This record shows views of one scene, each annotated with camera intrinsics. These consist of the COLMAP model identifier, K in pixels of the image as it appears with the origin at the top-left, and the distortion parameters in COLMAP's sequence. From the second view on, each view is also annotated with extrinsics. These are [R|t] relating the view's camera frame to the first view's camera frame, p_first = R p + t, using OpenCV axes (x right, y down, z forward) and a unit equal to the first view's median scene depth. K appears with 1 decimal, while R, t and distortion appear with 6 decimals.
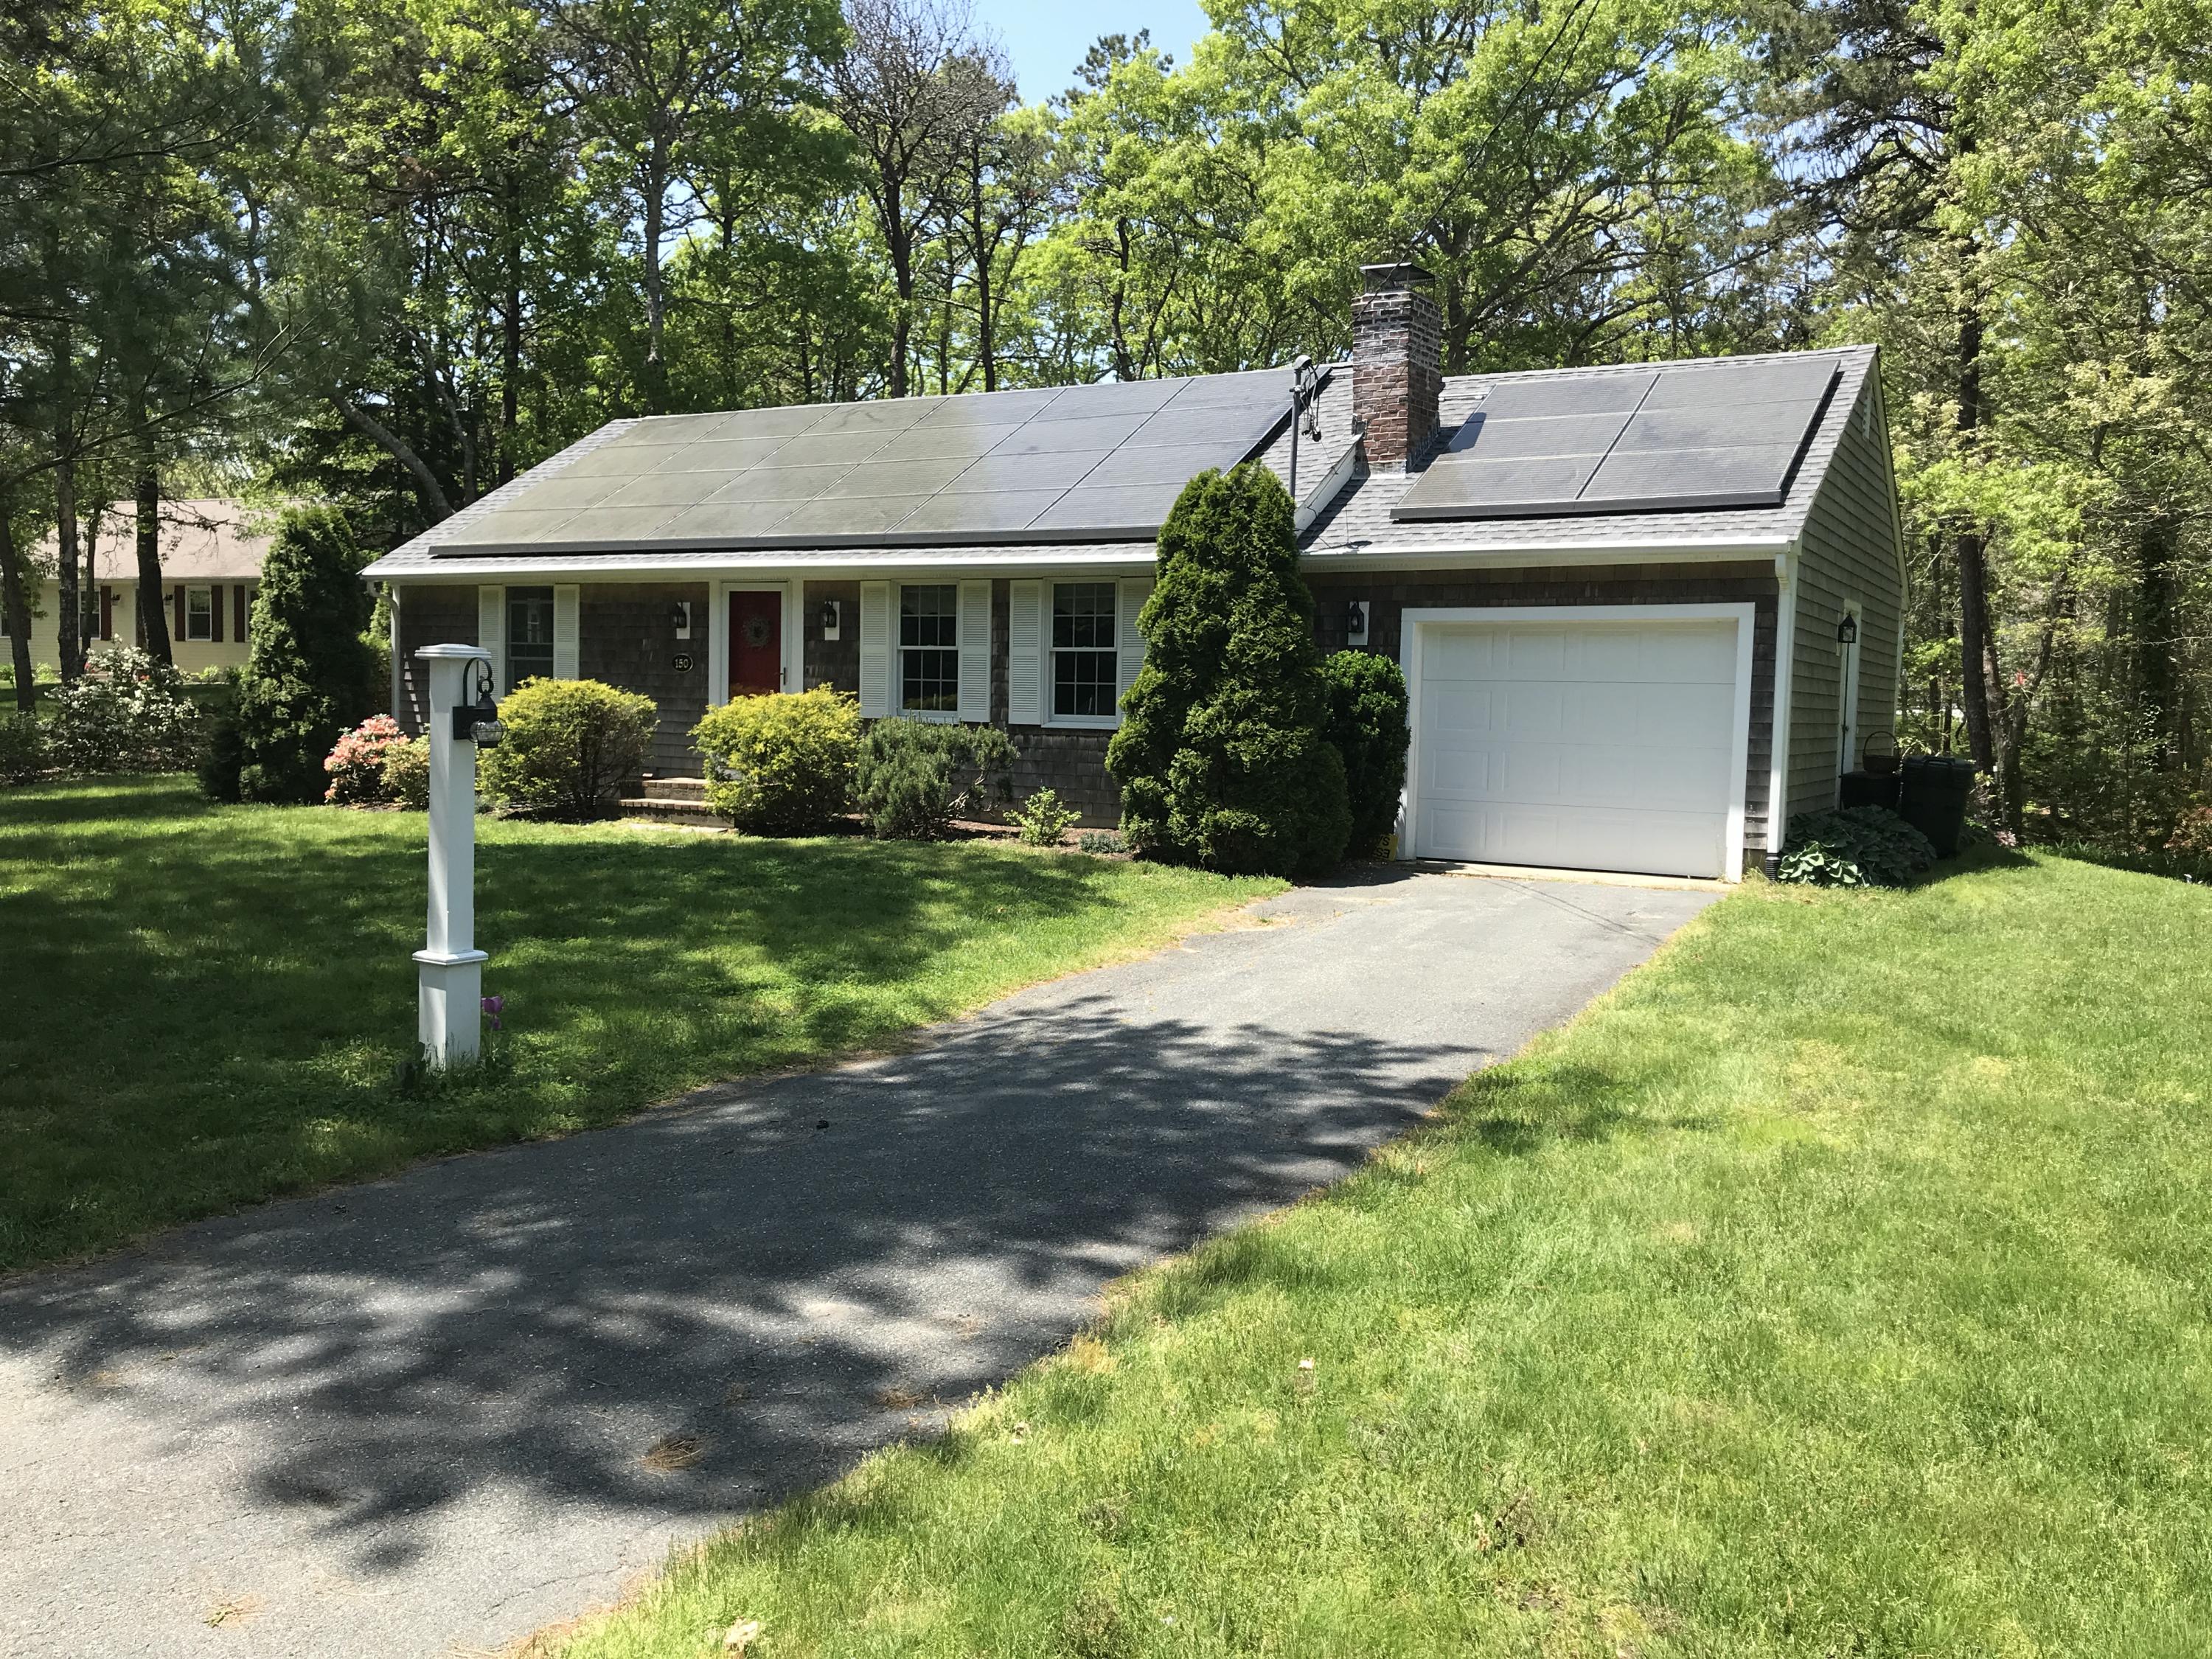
lens RADIAL K [[1834.6, 0, 1070.6], [0, 1834.6, 818.5], [0, 0, 1]] dist [0.125120, -0.267321]
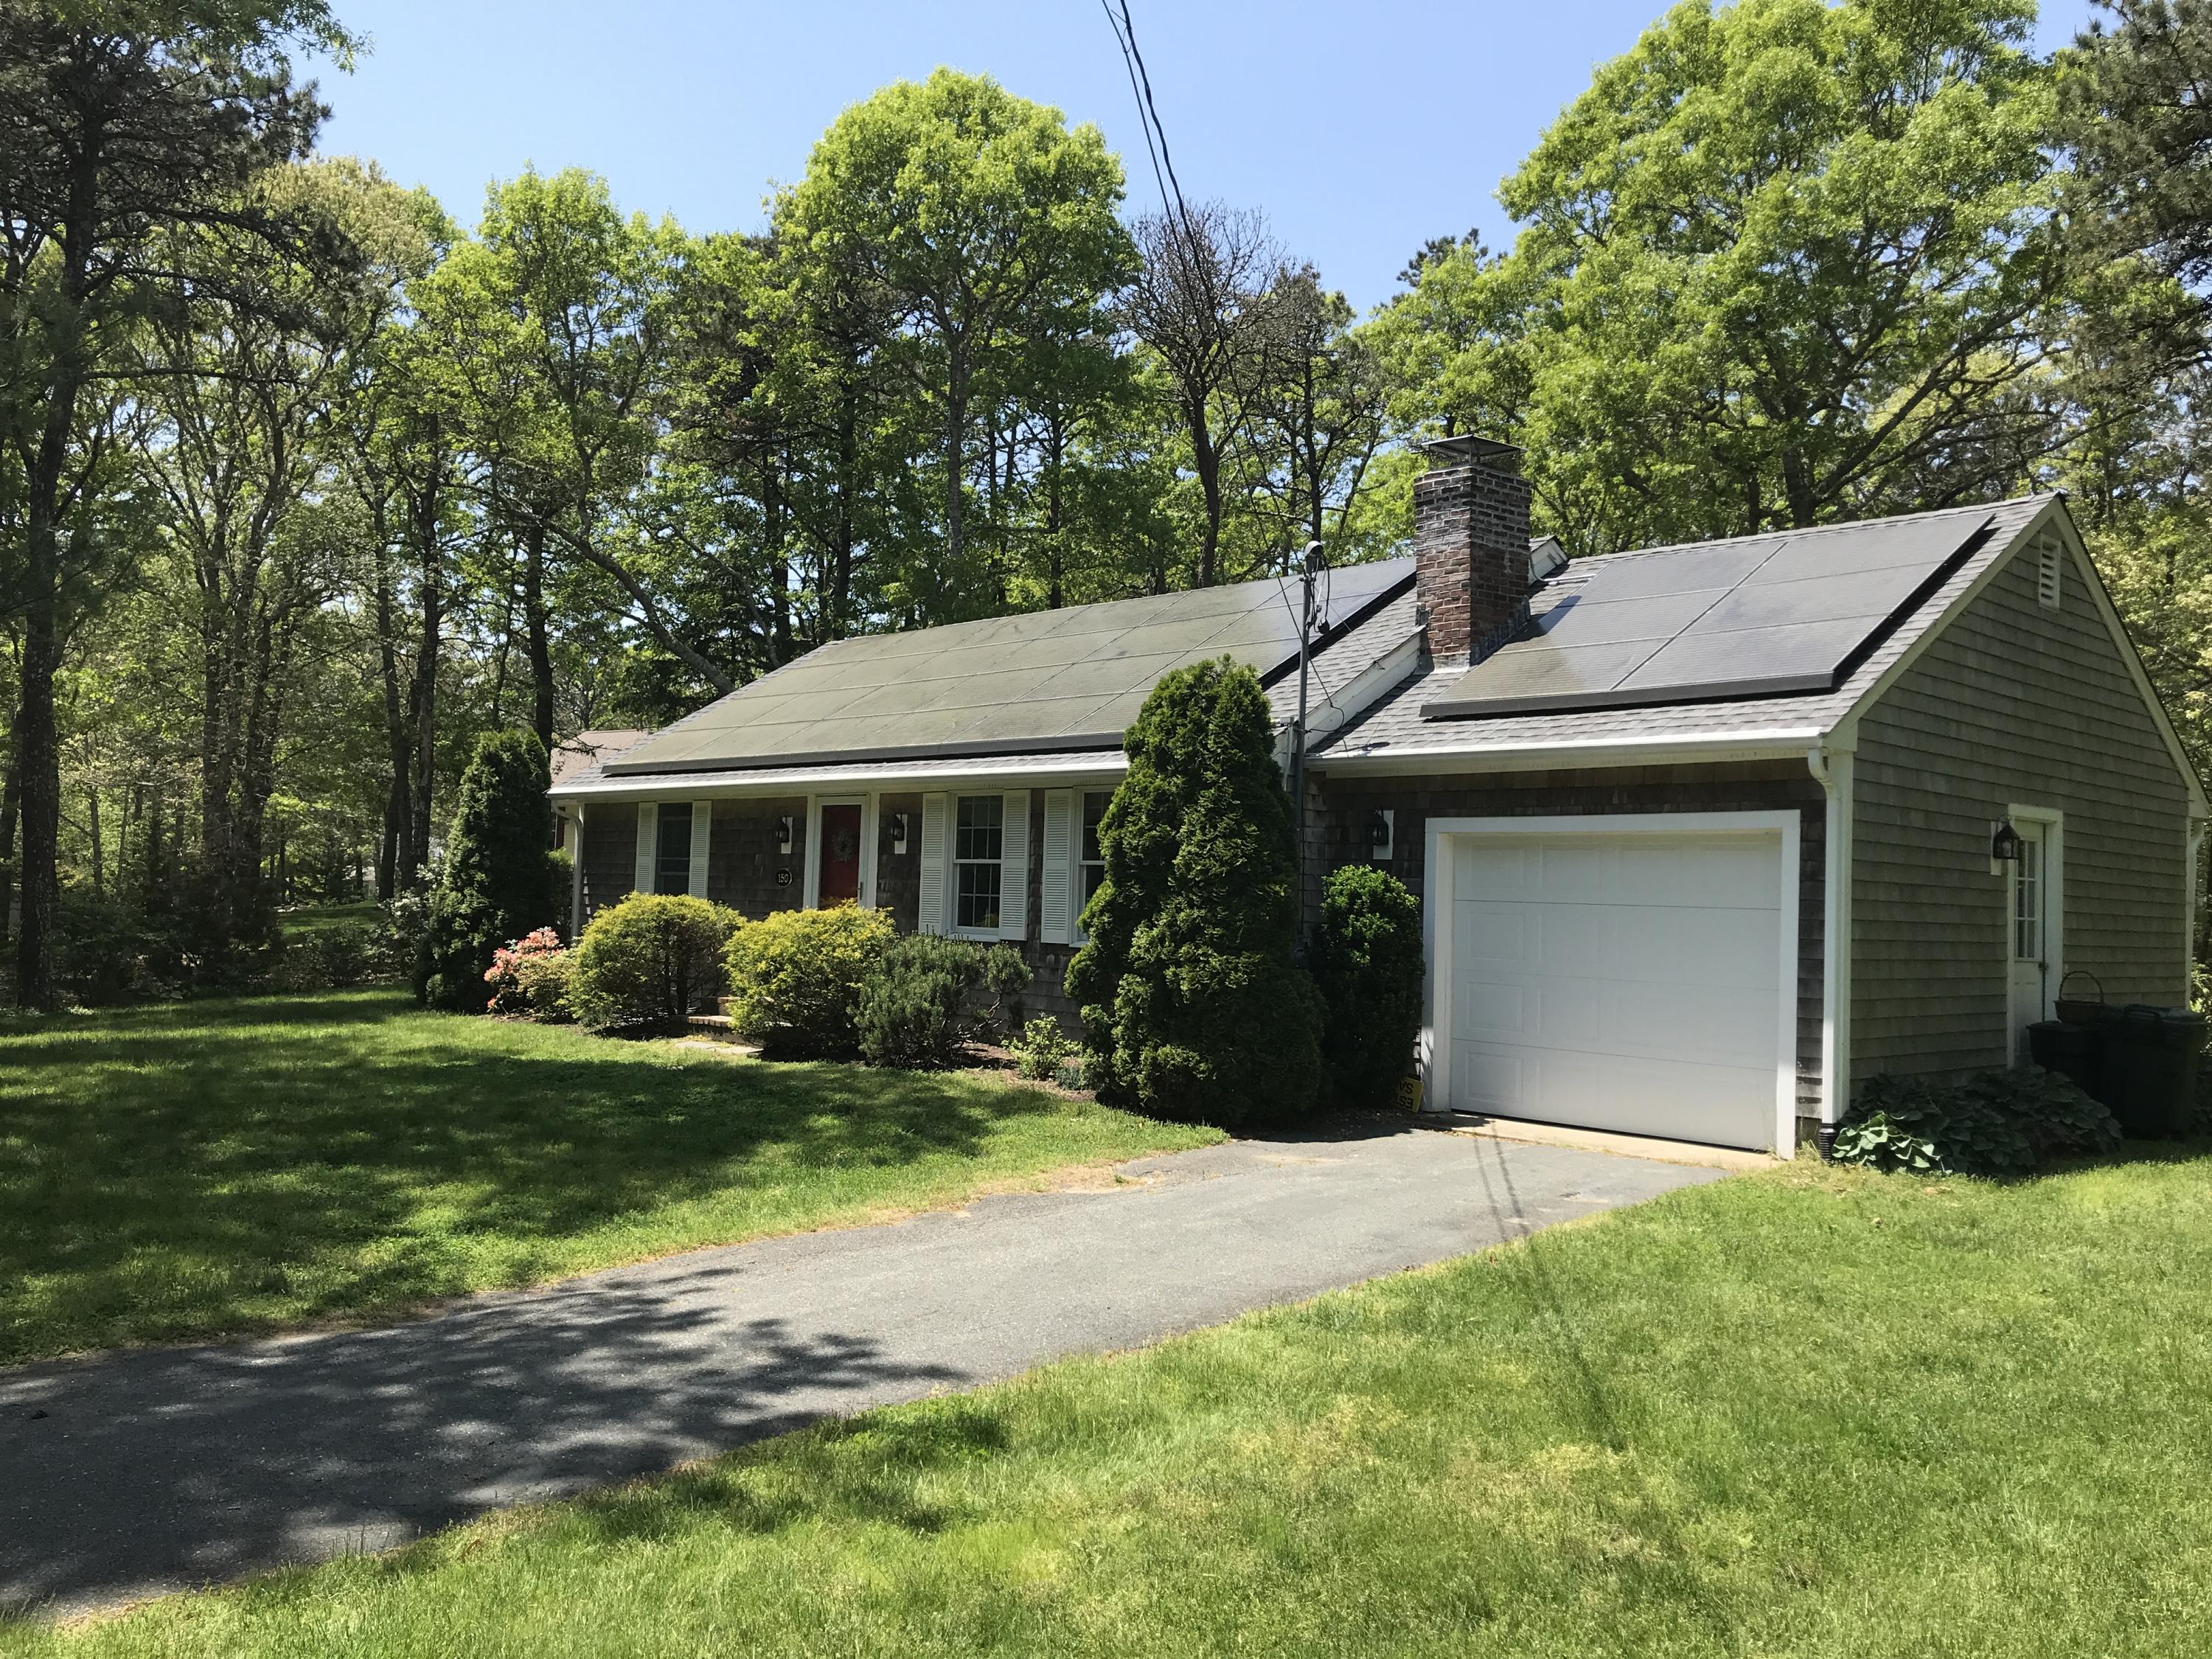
lens RADIAL K [[1834.6, 0, 1070.6], [0, 1834.6, 818.5], [0, 0, 1]] dist [0.125120, -0.267321]
pose [[0.957876, -0.005596, -0.287126, 0.258182], [-0.027653, 0.993367, -0.111613, -0.011544], [0.285846, 0.114852, 0.951368, 0.120557]]
